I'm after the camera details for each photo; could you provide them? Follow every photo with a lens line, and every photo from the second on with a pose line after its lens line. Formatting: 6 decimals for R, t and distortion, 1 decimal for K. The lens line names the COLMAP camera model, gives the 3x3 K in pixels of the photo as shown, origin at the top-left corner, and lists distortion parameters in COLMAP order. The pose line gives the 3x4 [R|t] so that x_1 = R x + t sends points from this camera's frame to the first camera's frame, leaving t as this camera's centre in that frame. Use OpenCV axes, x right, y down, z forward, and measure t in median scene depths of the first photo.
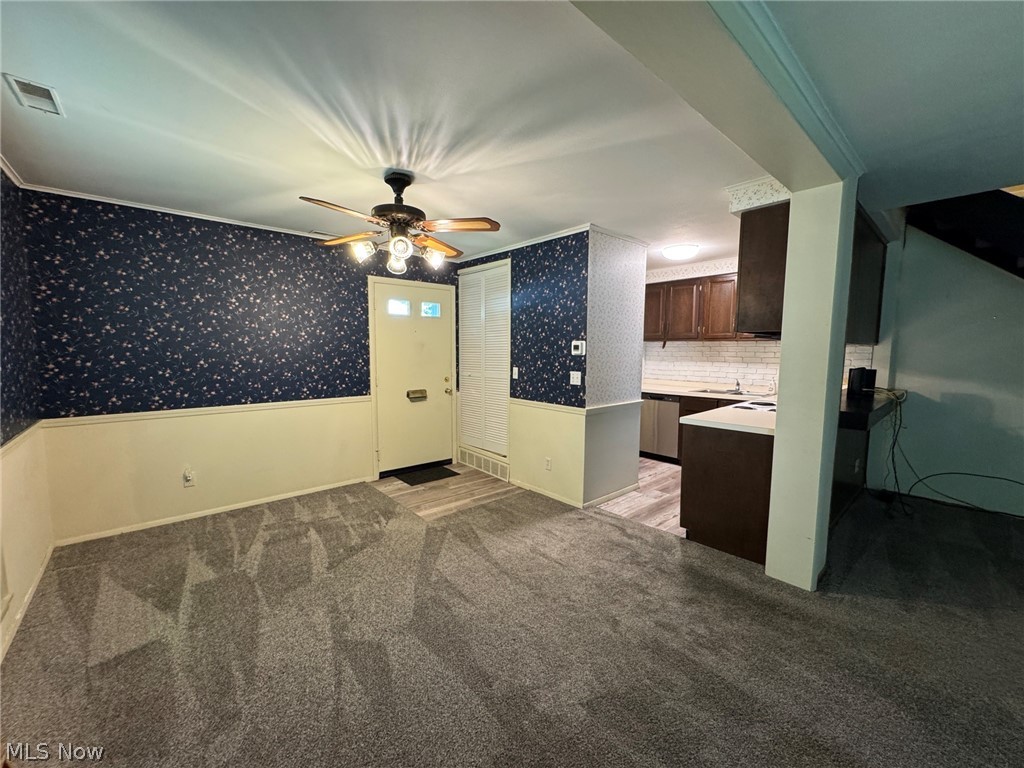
lens RADIAL K [[408.0, 0, 511.0], [0, 408.0, 384.7], [0, 0, 1]] dist [-0.002159, -0.000150]
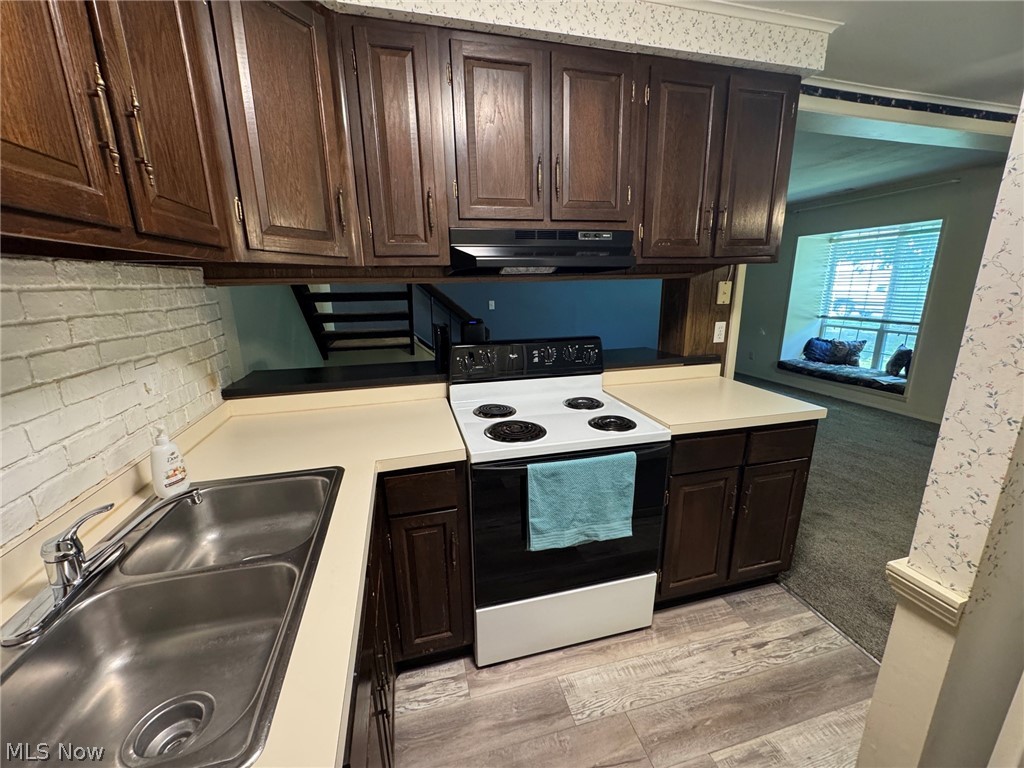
lens RADIAL K [[408.0, 0, 511.0], [0, 408.0, 384.7], [0, 0, 1]] dist [-0.002159, -0.000150]
pose [[-0.892417, -0.100538, 0.439867, 0.480045], [0.050535, 0.946456, 0.318853, -0.135596], [-0.448372, 0.306779, -0.839553, 1.429196]]
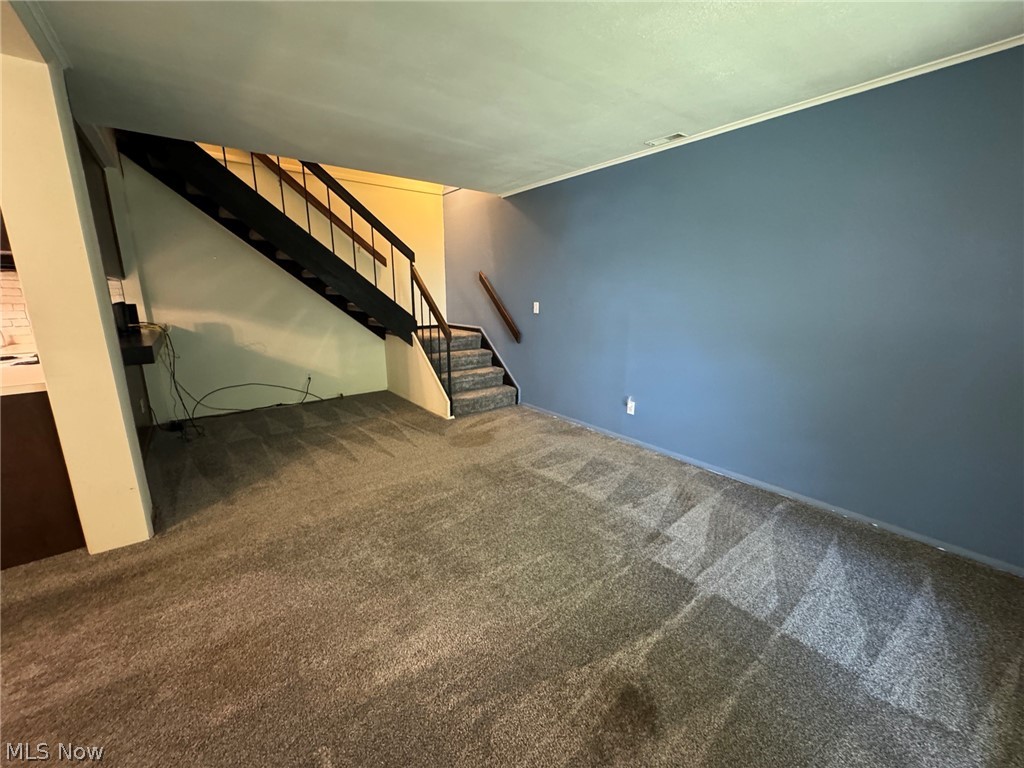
lens RADIAL K [[408.0, 0, 511.0], [0, 408.0, 384.7], [0, 0, 1]] dist [-0.002159, -0.000150]
pose [[0.067536, -0.228030, 0.971309, -0.033686], [0.090897, 0.970889, 0.221611, 0.015154], [-0.993568, 0.073322, 0.086297, 0.034454]]
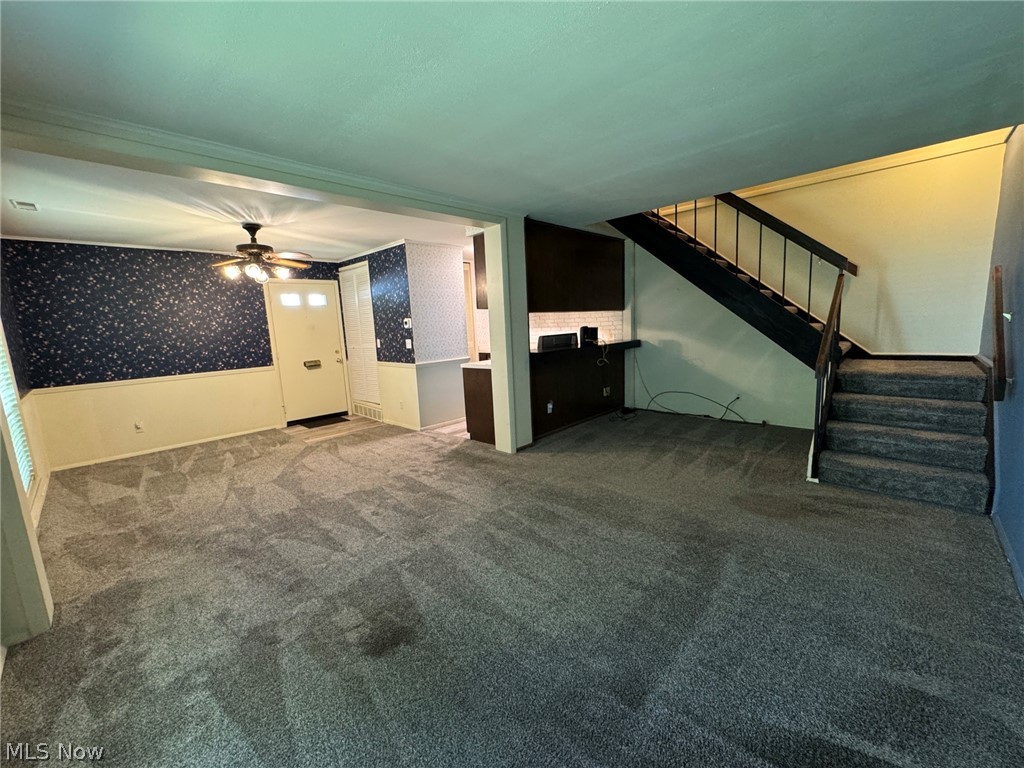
lens RADIAL K [[409.0, 0, 509.2], [0, 409.0, 384.3], [0, 0, 1]] dist [-0.001226, -0.000327]
pose [[0.995470, -0.063955, 0.070351, 0.414608], [0.059702, 0.996352, 0.060979, 0.062223], [-0.073994, -0.056502, 0.995657, -0.519209]]
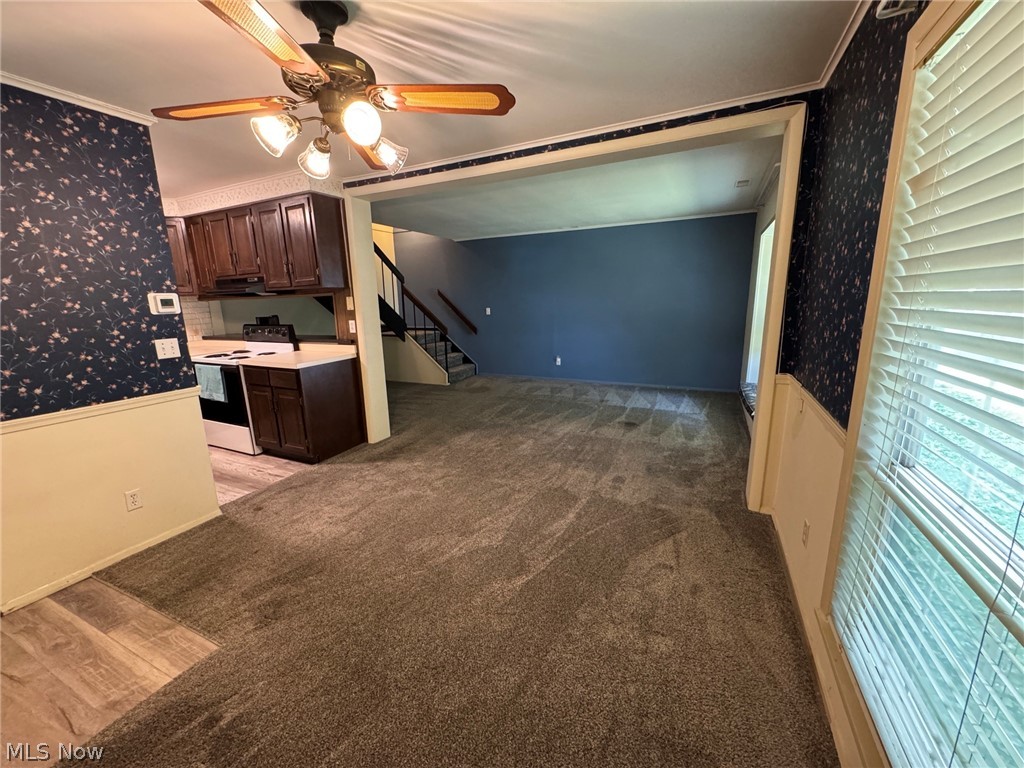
lens RADIAL K [[408.0, 0, 511.0], [0, 408.0, 384.7], [0, 0, 1]] dist [-0.002159, -0.000150]
pose [[-0.385878, -0.188020, 0.903187, -0.704999], [0.106371, 0.963414, 0.246004, -0.065679], [-0.916397, 0.191001, -0.351761, 0.737848]]
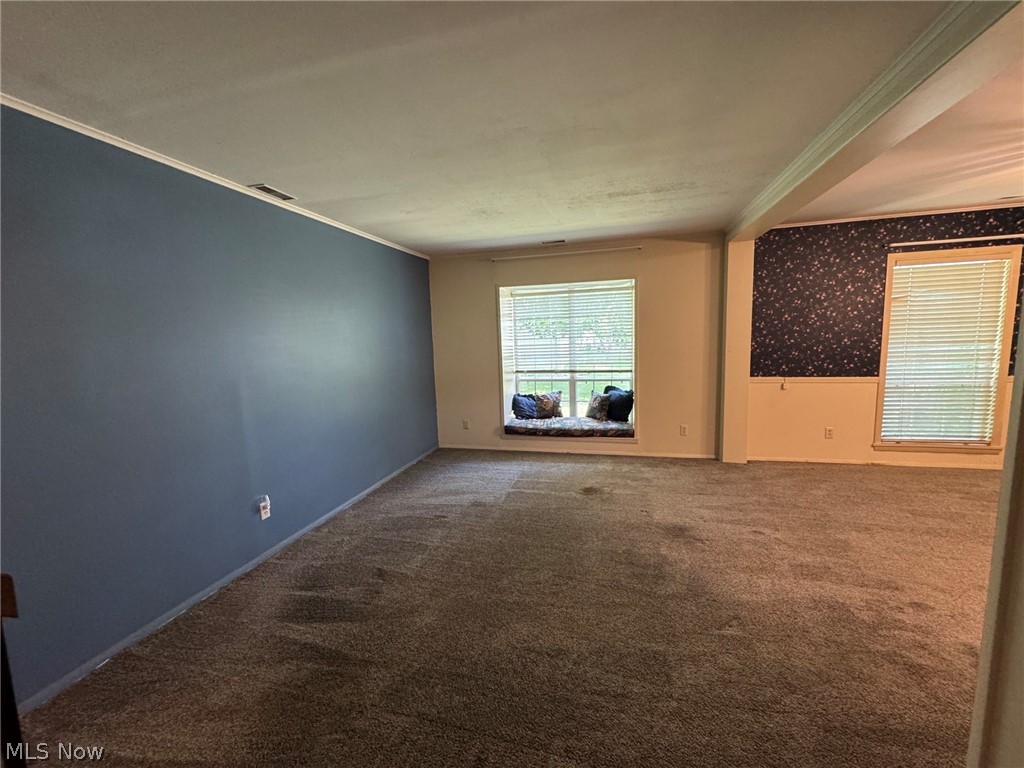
lens RADIAL K [[408.0, 0, 511.0], [0, 408.0, 384.7], [0, 0, 1]] dist [-0.002159, -0.000150]
pose [[-0.832056, 0.092080, -0.546996, 0.998046], [-0.019664, 0.980609, 0.194984, -0.066629], [0.554343, 0.172993, -0.814111, 0.679038]]
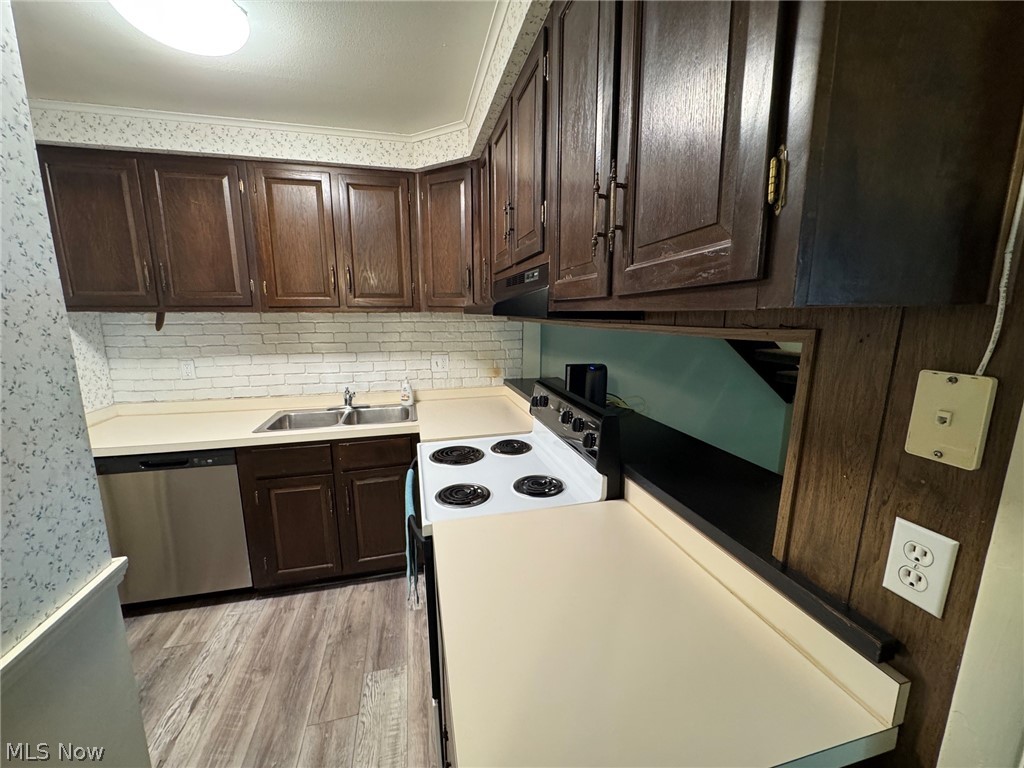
lens RADIAL K [[408.0, 0, 511.0], [0, 408.0, 384.7], [0, 0, 1]] dist [-0.002159, -0.000150]
pose [[0.464013, -0.161024, 0.871070, 0.271499], [0.080411, 0.986936, 0.139608, -0.098718], [-0.882171, 0.005263, 0.470899, 0.779571]]
